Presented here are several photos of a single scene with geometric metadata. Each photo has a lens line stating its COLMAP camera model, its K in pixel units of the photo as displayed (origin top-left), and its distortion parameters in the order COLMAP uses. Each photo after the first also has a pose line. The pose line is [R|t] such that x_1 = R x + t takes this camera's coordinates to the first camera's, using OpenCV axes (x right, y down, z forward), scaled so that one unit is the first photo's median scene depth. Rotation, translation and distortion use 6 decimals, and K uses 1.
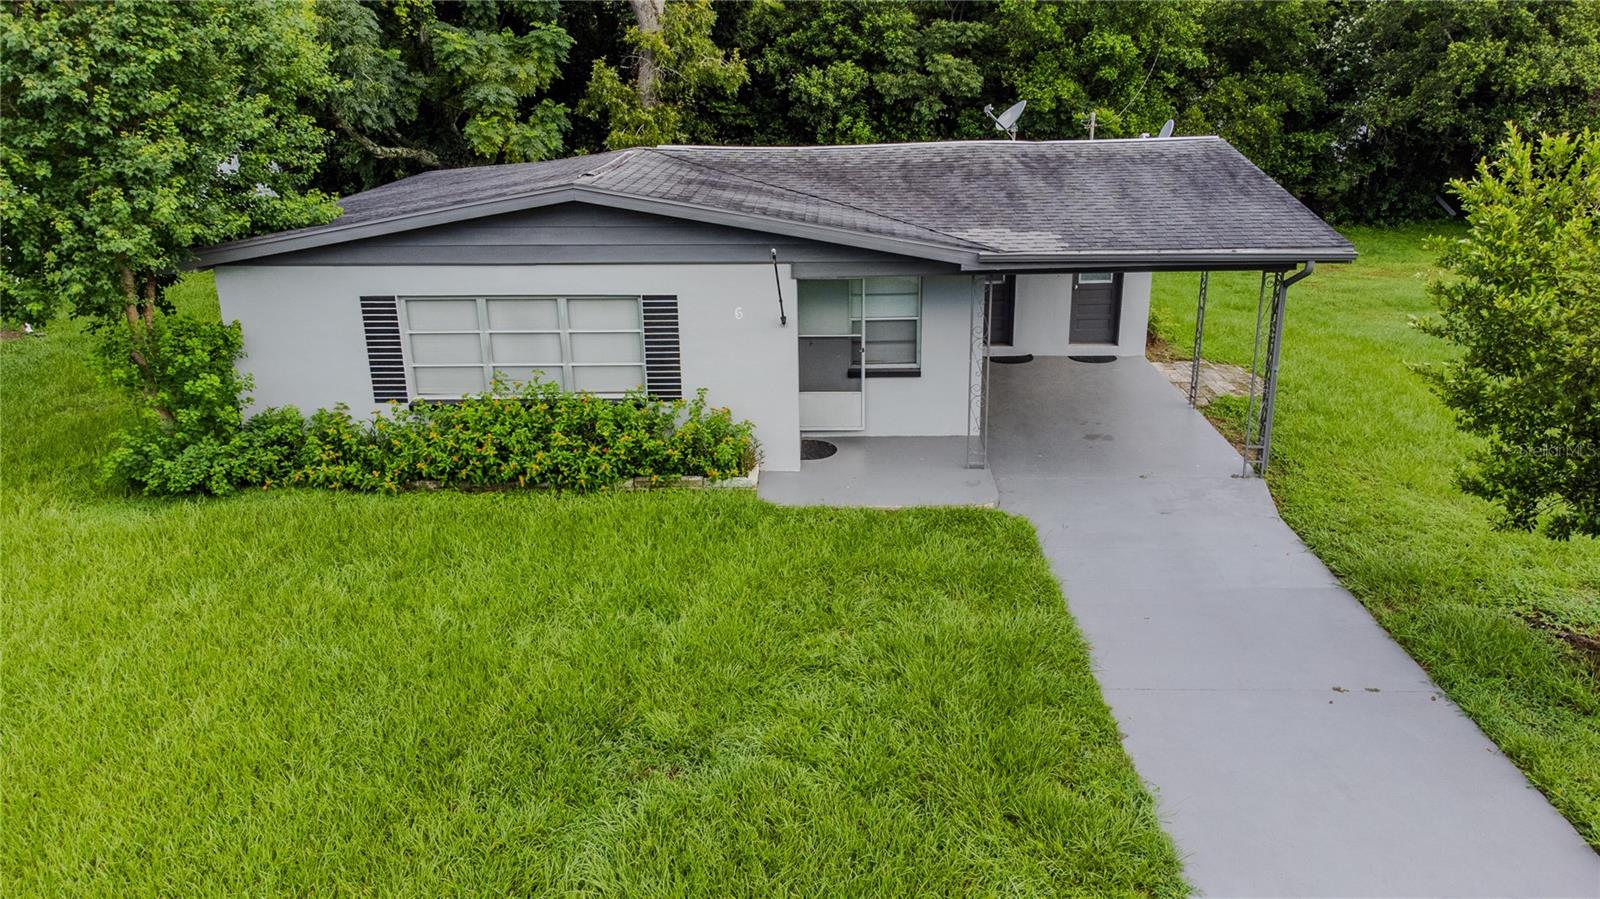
lens RADIAL K [[1188.8, 0, 800.0], [0, 1188.8, 449.5], [0, 0, 1]] dist [0.029230, 0.059535]
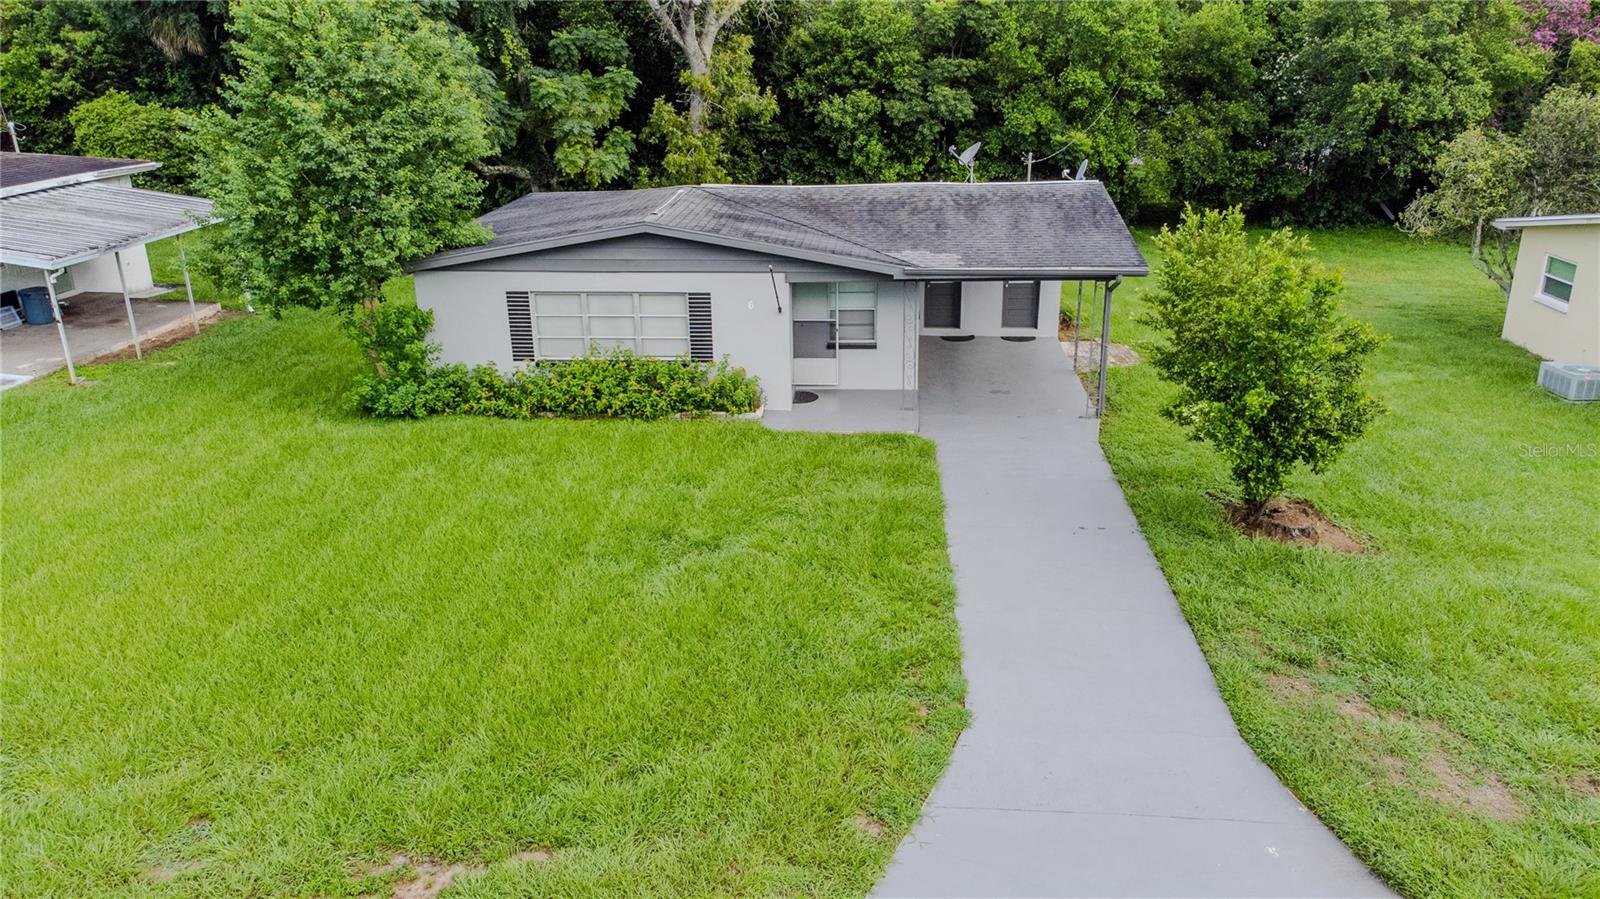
lens RADIAL K [[1188.8, 0, 800.0], [0, 1188.8, 449.5], [0, 0, 1]] dist [0.029230, 0.059535]
pose [[0.999041, 0.015492, -0.040948, 0.075482], [-0.014831, 0.999756, 0.016400, 0.044277], [0.041192, -0.015777, 0.999027, -0.516325]]
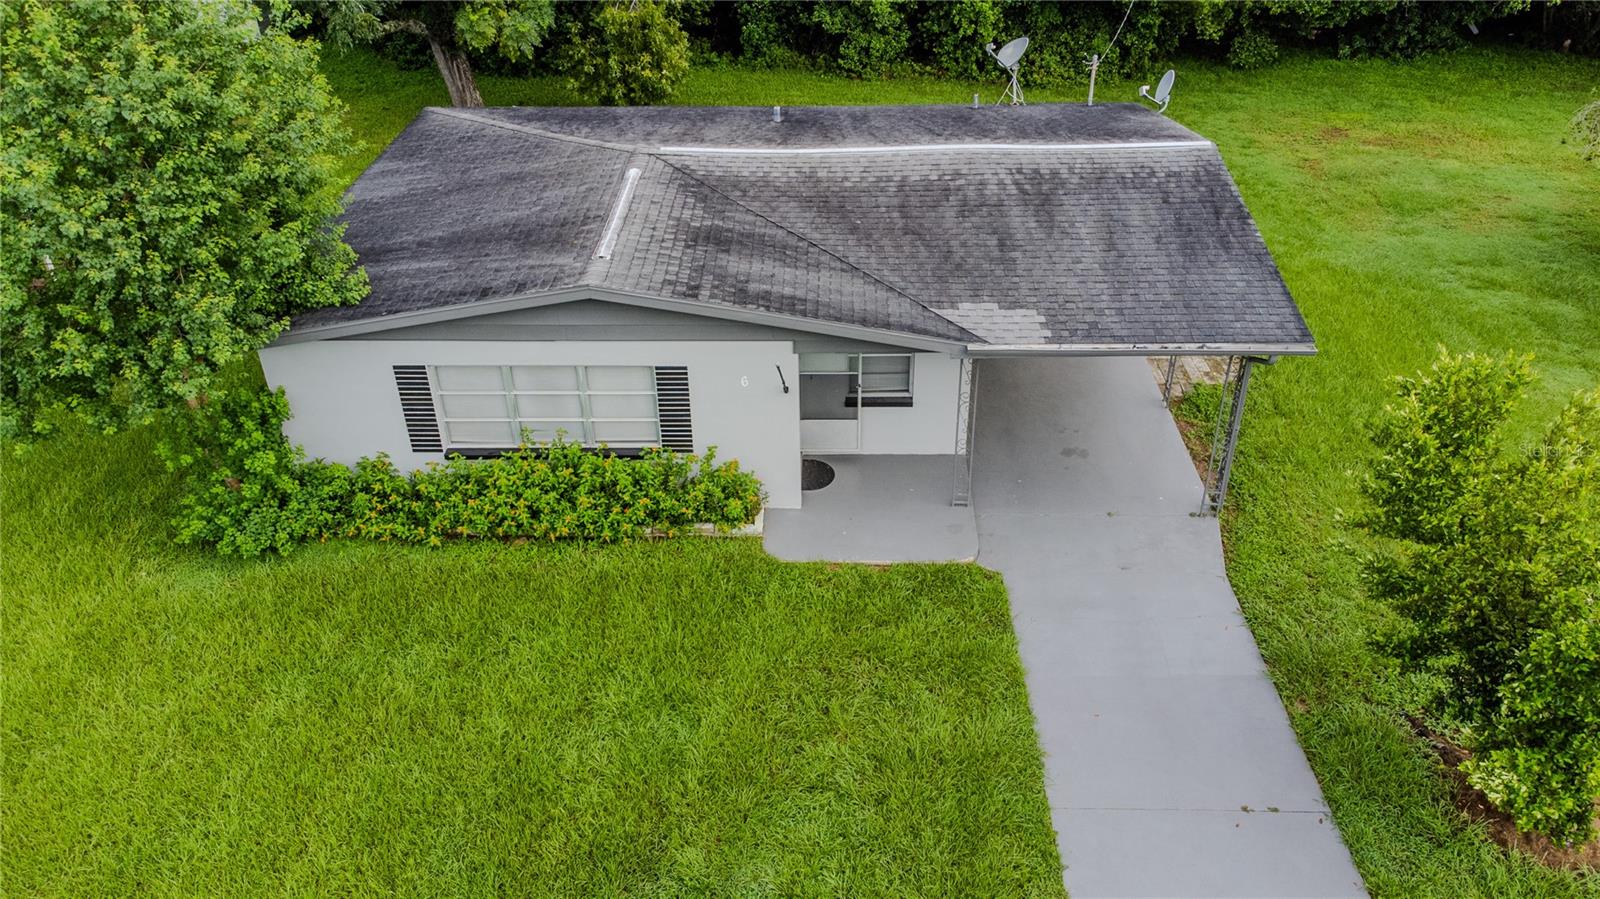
lens RADIAL K [[1188.8, 0, 800.0], [0, 1188.8, 449.5], [0, 0, 1]] dist [0.029230, 0.059535]
pose [[0.999998, -0.001265, 0.001835, -0.003209], [0.000789, 0.970825, 0.239788, -0.308959], [-0.002085, -0.239786, 0.970824, -0.063116]]
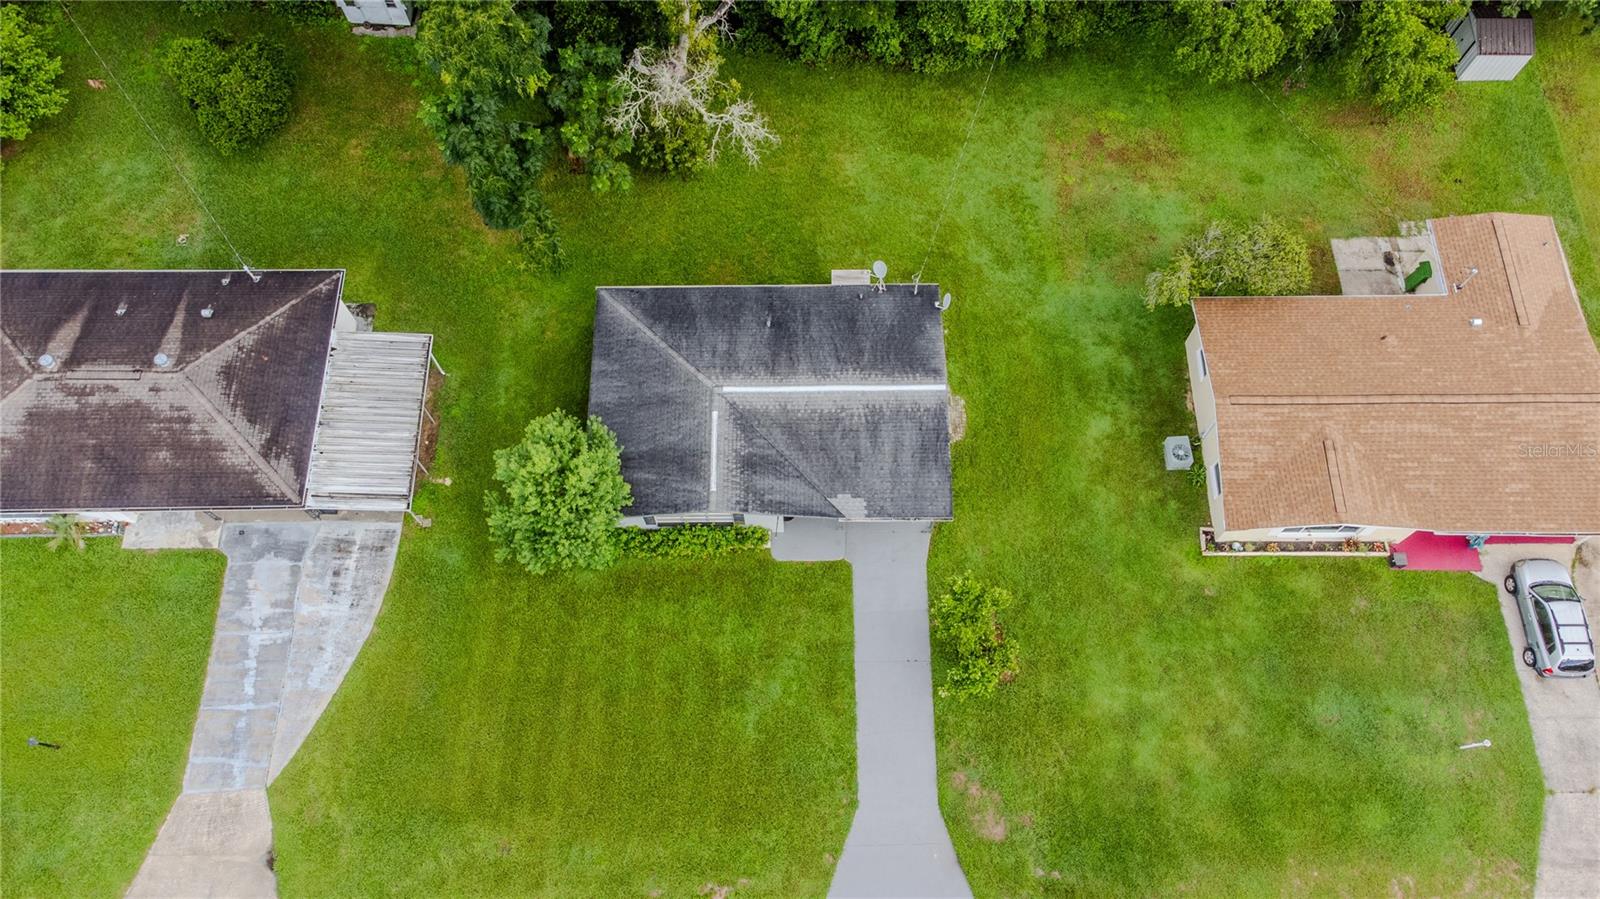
lens RADIAL K [[1188.8, 0, 800.0], [0, 1188.8, 449.5], [0, 0, 1]] dist [0.029230, 0.059535]
pose [[0.999655, -0.023479, 0.011765, 0.011181], [0.007060, 0.671757, 0.740738, -2.484100], [-0.025295, -0.740399, 0.671691, -0.946105]]
